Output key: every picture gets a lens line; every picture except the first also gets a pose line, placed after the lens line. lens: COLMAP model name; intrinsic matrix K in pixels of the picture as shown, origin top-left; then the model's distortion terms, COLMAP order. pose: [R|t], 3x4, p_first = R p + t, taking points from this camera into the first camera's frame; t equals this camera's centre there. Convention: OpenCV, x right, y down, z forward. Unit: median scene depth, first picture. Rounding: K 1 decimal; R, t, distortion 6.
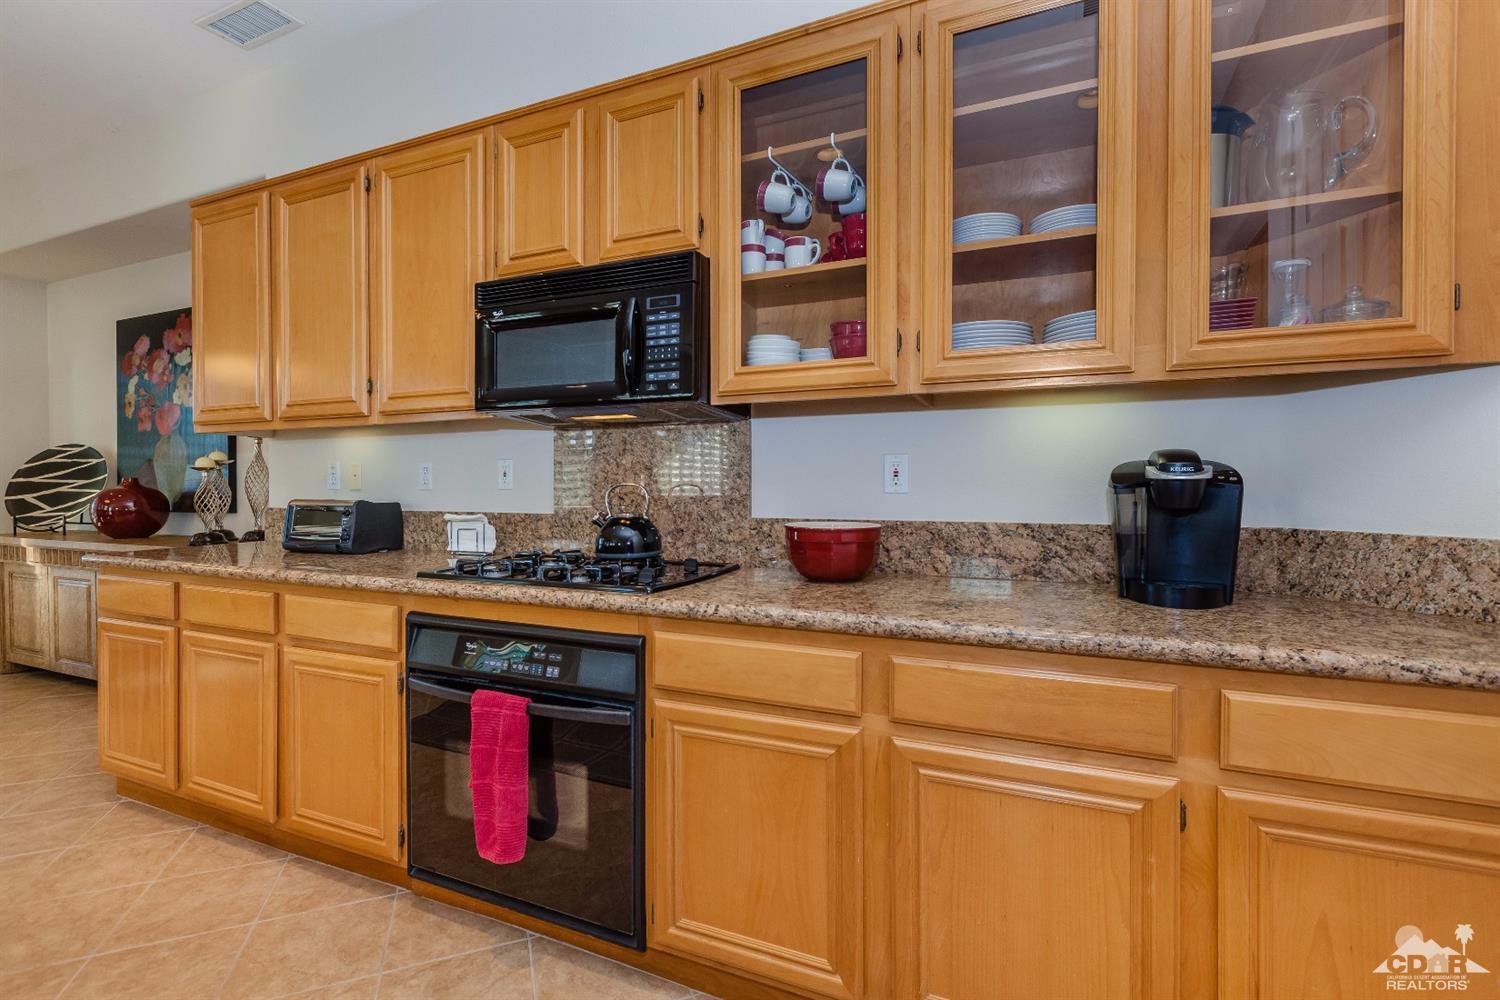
lens RADIAL K [[646.5, 0, 751.6], [0, 646.5, 491.1], [0, 0, 1]] dist [-0.000836, -0.007232]
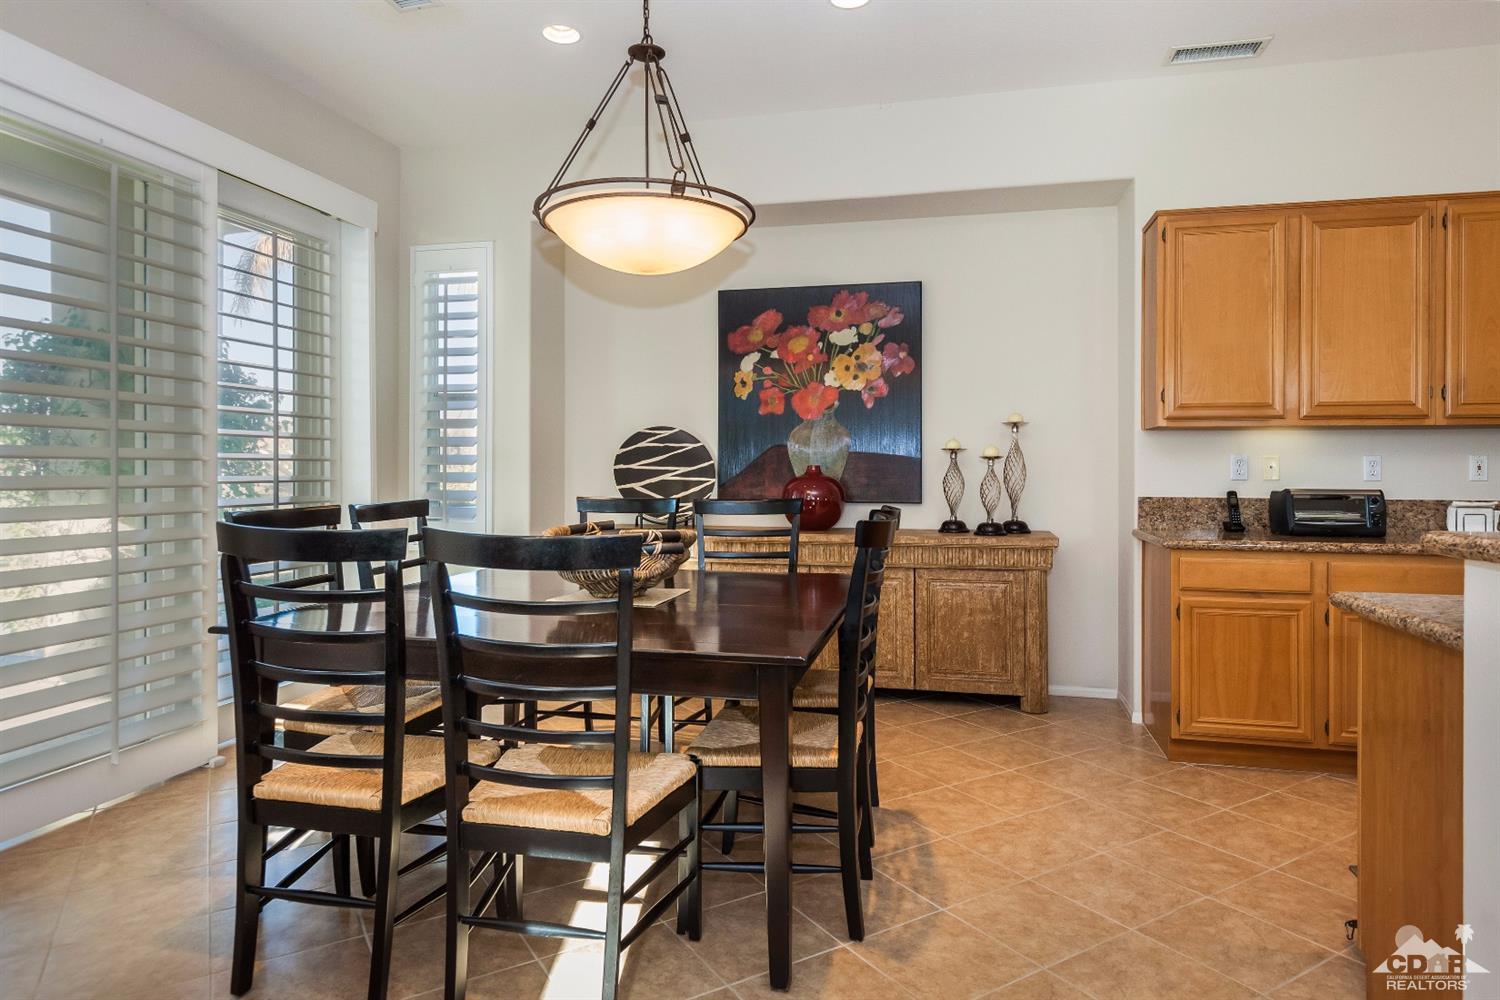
lens RADIAL K [[877.7, 0, 749.1], [0, 877.7, 468.0], [0, 0, 1]] dist [0.002887, -0.000145]
pose [[0.988089, 0.008132, 0.153667, -1.997369], [-0.005143, 0.999790, -0.019837, 0.013082], [-0.153796, 0.018811, 0.987924, -0.377162]]
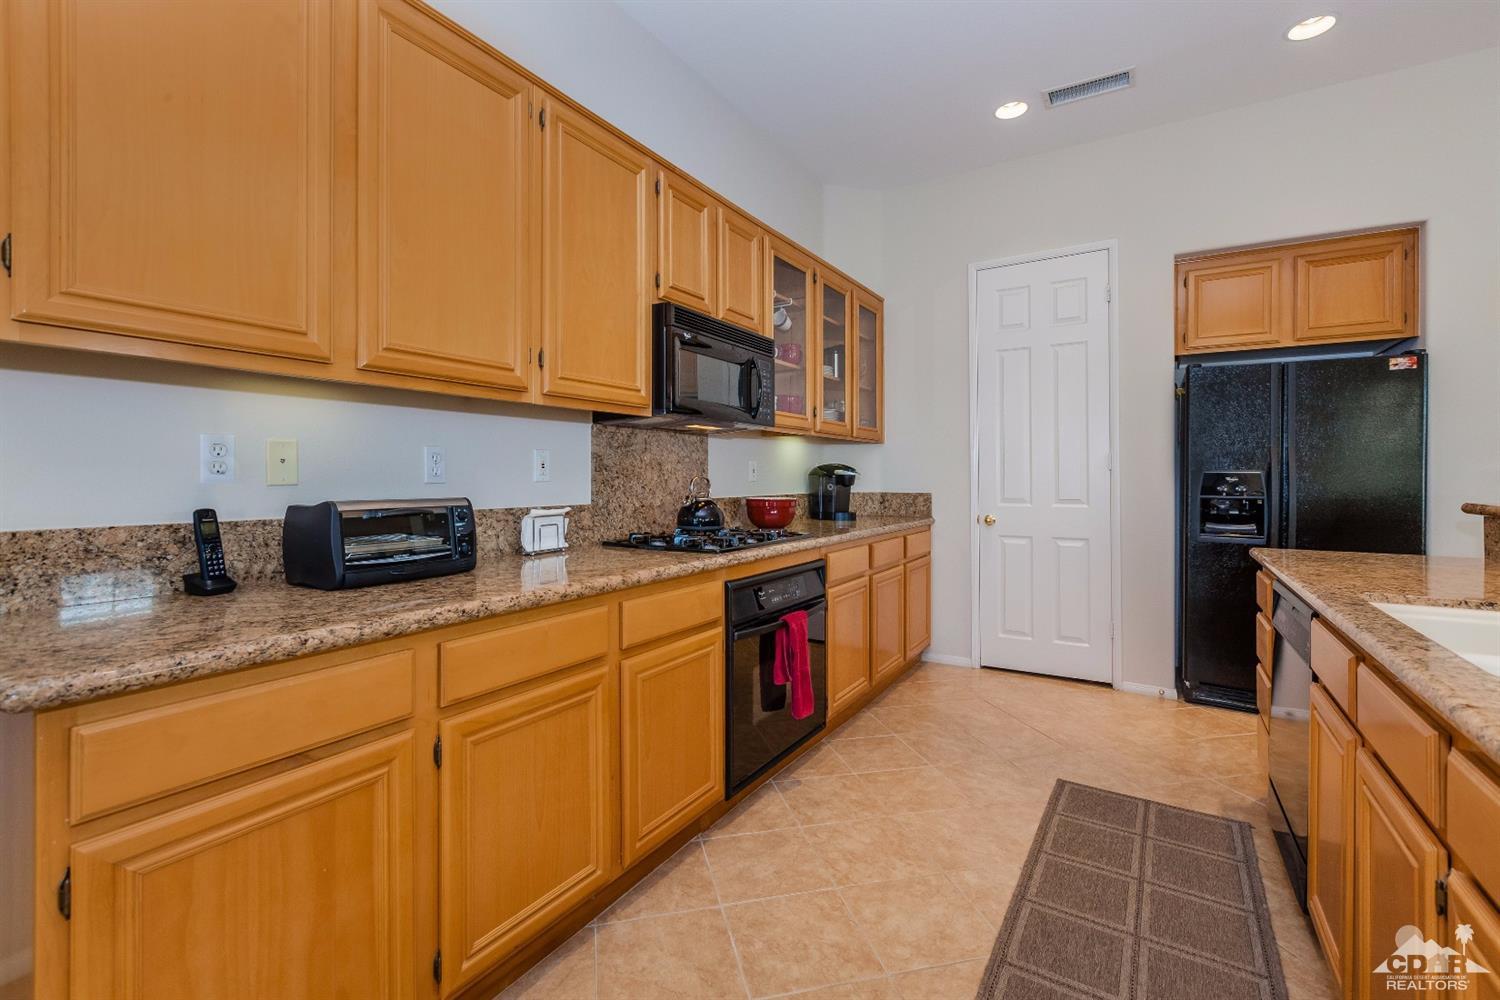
lens RADIAL K [[670.4, 0, 748.8], [0, 670.4, 475.9], [0, 0, 1]] dist [0.002651, -0.000043]
pose [[0.156832, 0.004168, 0.987616, -1.341619], [0.011941, 0.999910, -0.006117, -0.001596], [-0.987553, 0.012753, 0.156768, 0.573778]]
